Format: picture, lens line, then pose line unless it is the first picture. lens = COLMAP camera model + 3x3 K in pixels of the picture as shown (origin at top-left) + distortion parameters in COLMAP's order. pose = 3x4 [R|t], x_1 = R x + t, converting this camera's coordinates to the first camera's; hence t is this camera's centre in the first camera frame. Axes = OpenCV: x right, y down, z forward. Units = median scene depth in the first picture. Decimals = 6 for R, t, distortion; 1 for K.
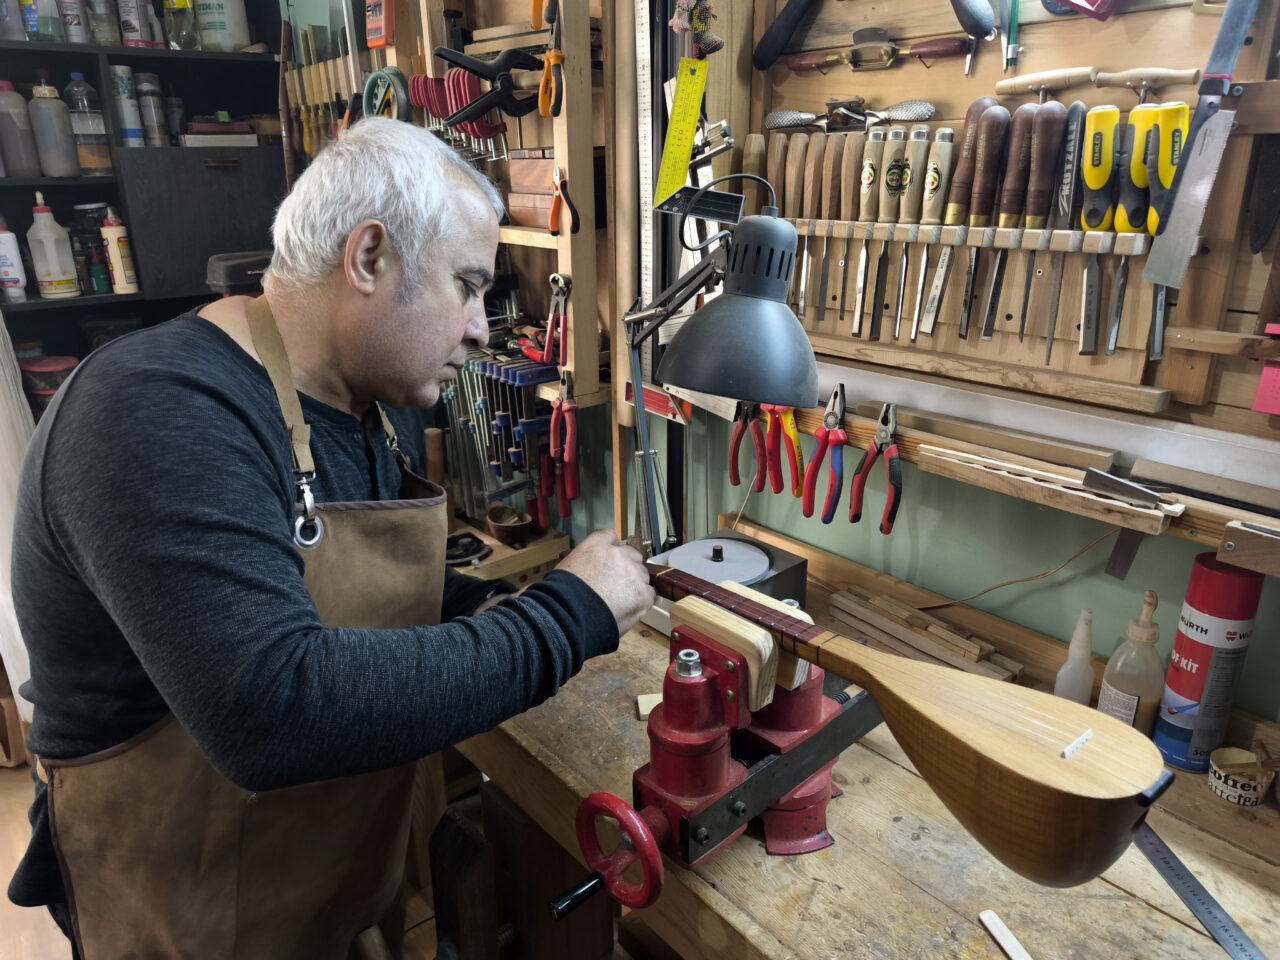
lens RADIAL K [[883.9, 0, 640.0], [0, 883.9, 480.0], [0, 0, 1]] dist [0.002198, -0.002569]
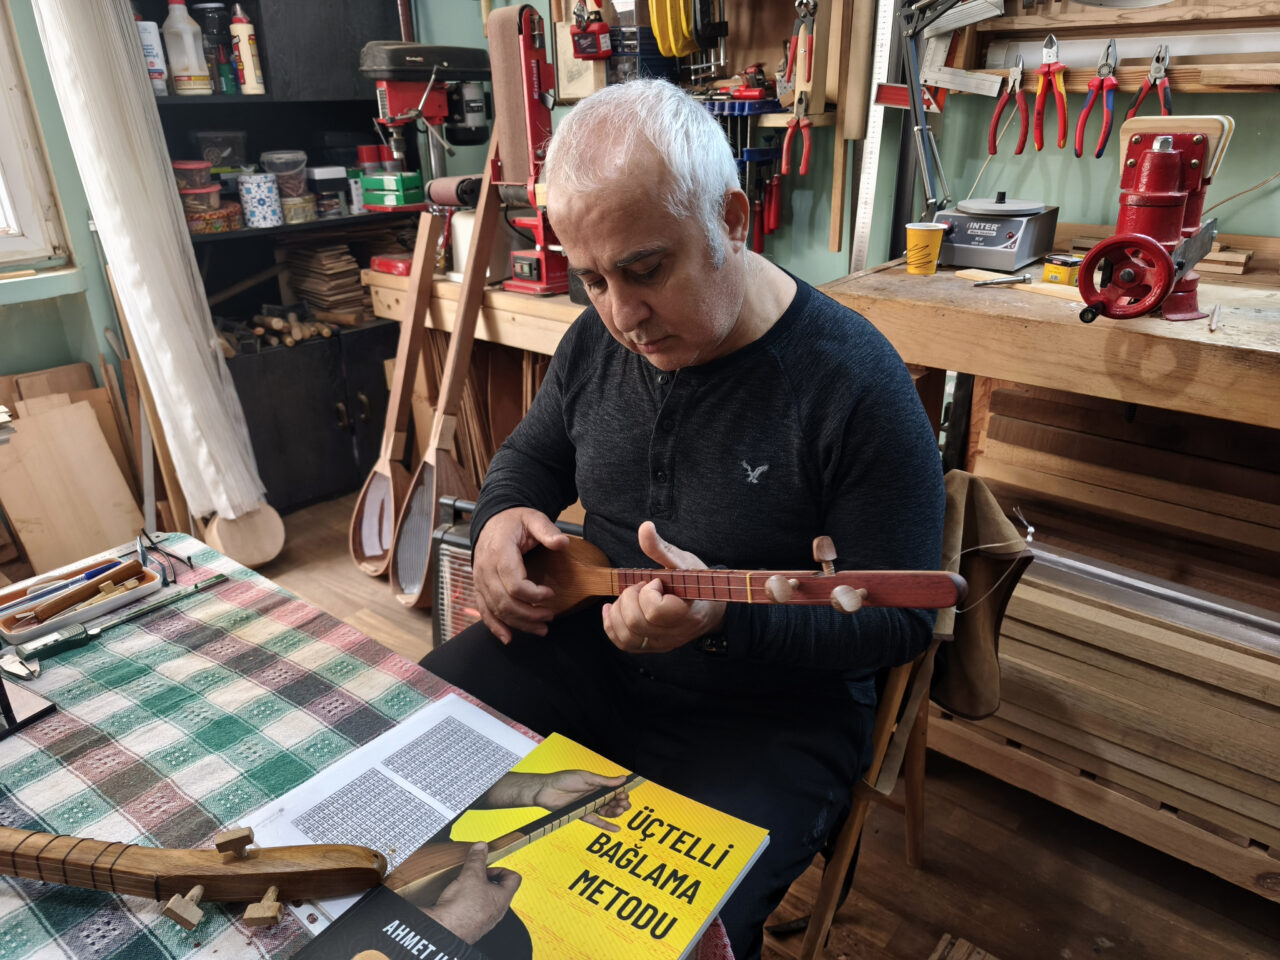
lens RADIAL K [[883.9, 0, 640.0], [0, 883.9, 480.0], [0, 0, 1]] dist [0.002198, -0.002569]
pose [[0.988684, -0.067225, 0.134107, -0.731813], [0.058339, 0.995901, 0.069124, 0.439904], [-0.138204, -0.060518, 0.988553, -0.220380]]
